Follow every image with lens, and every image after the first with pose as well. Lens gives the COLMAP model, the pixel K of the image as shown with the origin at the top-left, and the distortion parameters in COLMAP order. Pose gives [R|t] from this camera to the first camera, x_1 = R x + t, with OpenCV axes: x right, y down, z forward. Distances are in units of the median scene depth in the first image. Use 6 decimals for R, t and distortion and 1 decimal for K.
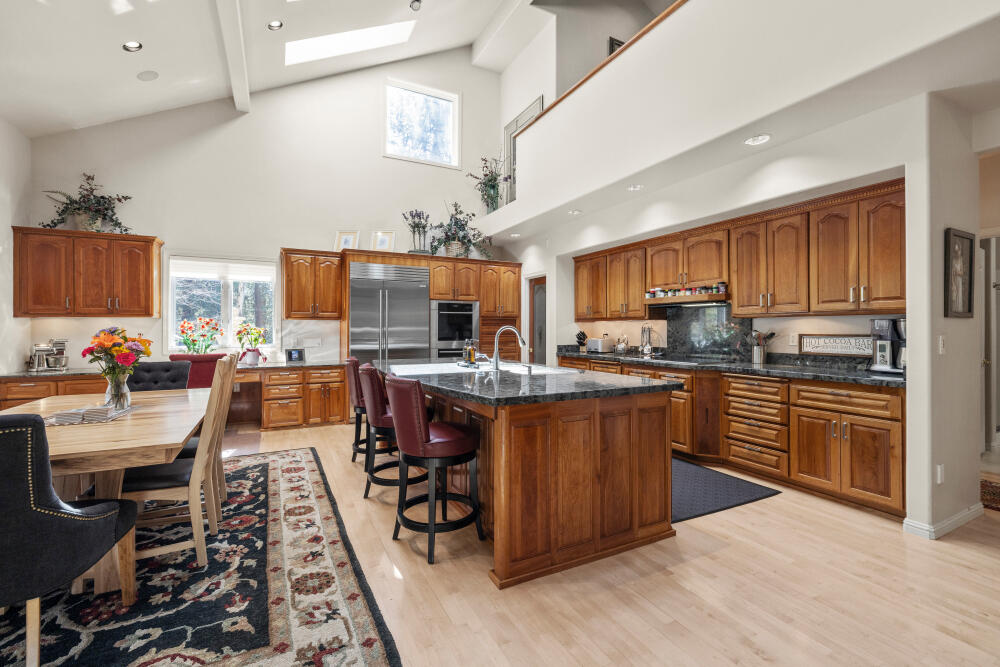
lens RADIAL K [[438.8, 0, 497.2], [0, 438.8, 327.9], [0, 0, 1]] dist [0.000587, -0.000116]
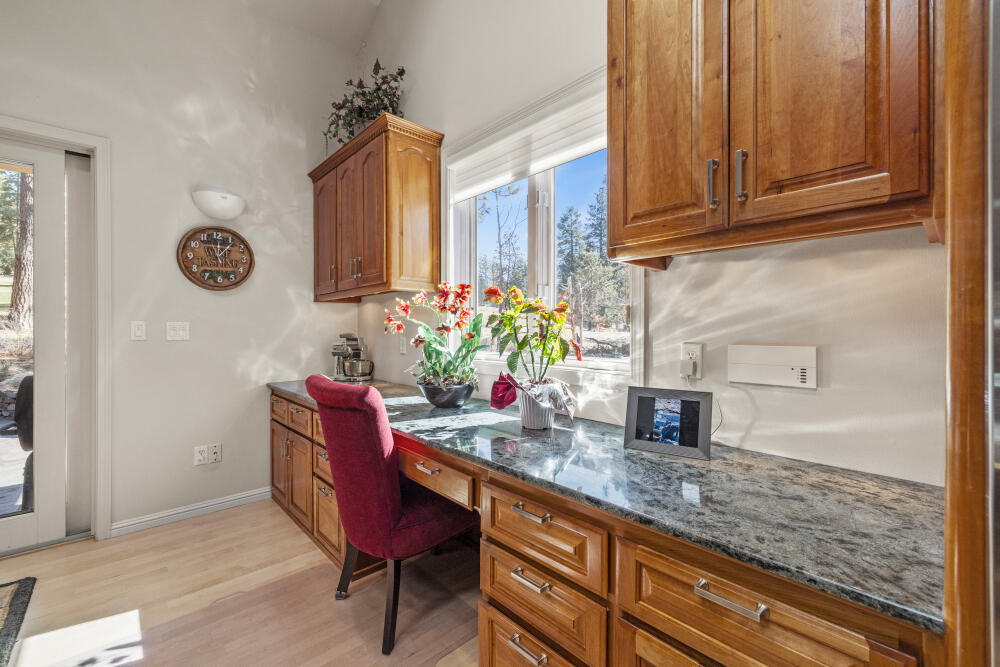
lens RADIAL K [[426.3, 0, 494.6], [0, 426.3, 326.4], [0, 0, 1]] dist [0.002413, 0.000234]
pose [[0.283364, -0.007978, -0.958979, -0.268322], [0.003938, 0.999967, -0.007155, 0.015719], [0.959004, -0.001749, 0.283386, 0.834211]]
